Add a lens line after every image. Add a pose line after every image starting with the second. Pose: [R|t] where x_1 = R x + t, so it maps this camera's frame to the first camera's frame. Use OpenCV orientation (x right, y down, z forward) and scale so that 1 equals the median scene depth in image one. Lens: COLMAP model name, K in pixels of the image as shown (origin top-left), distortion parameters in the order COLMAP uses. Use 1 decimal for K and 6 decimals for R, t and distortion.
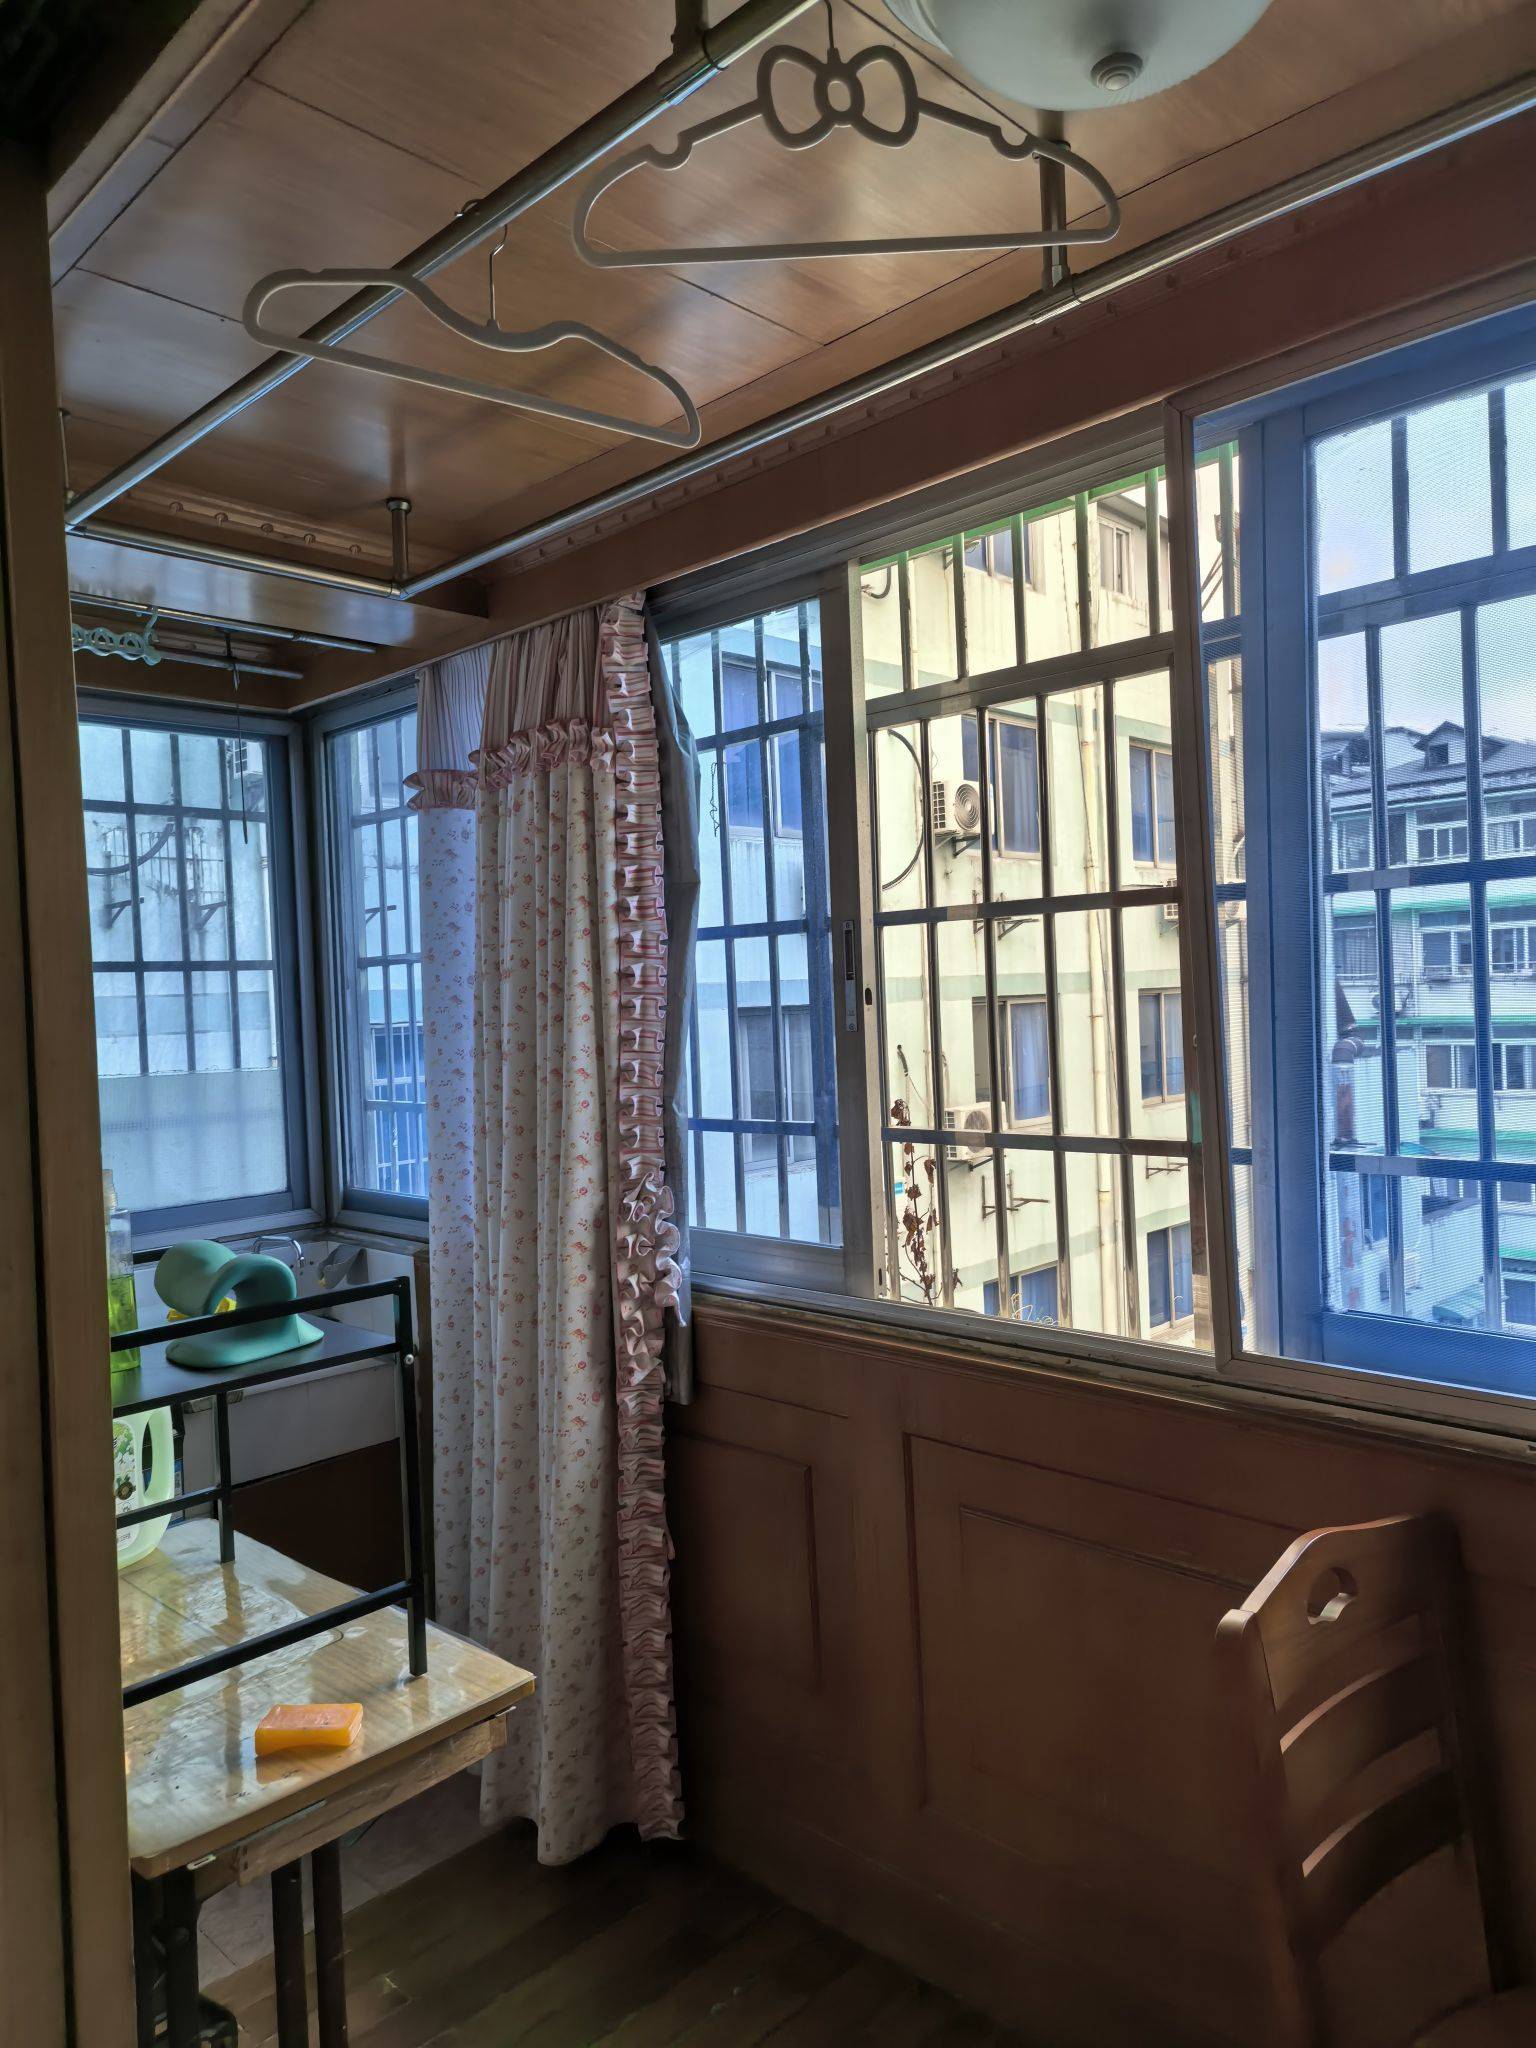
lens RADIAL K [[1387.4, 0, 770.3], [0, 1387.4, 1021.0], [0, 0, 1]] dist [0.030850, 0.003782]
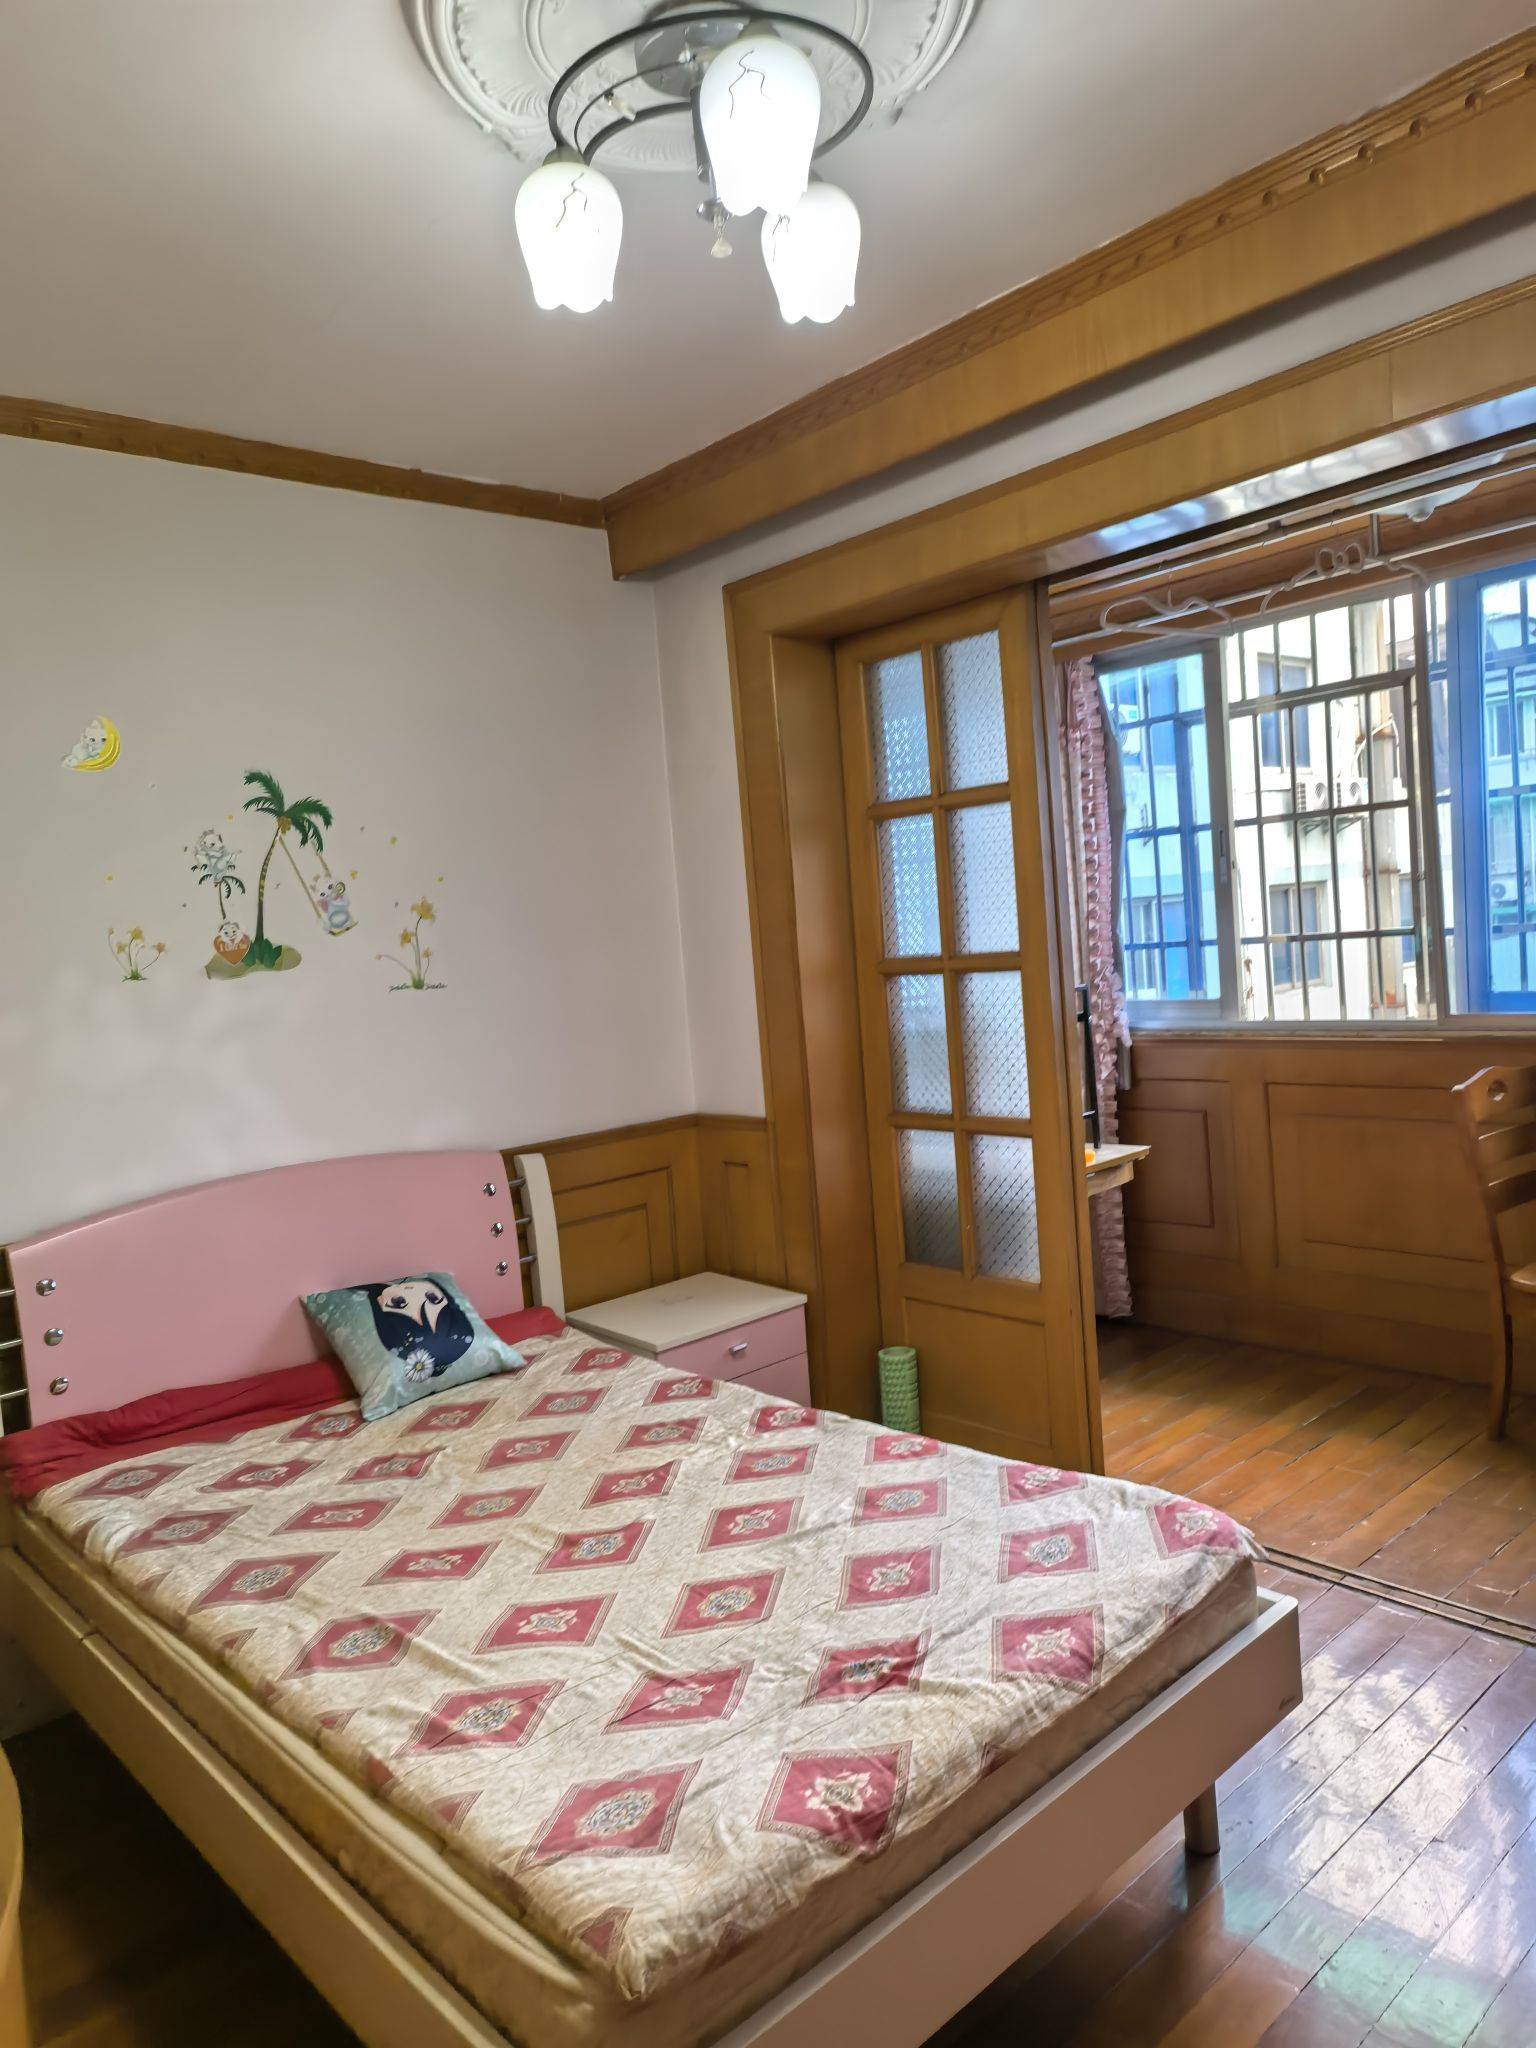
lens RADIAL K [[1387.4, 0, 764.2], [0, 1387.4, 1026.8], [0, 0, 1]] dist [0.030850, 0.003782]
pose [[0.996752, -0.038781, -0.070575, -0.417362], [0.042820, 0.997475, 0.056649, 0.064020], [0.068200, -0.059487, 0.995897, -0.903239]]
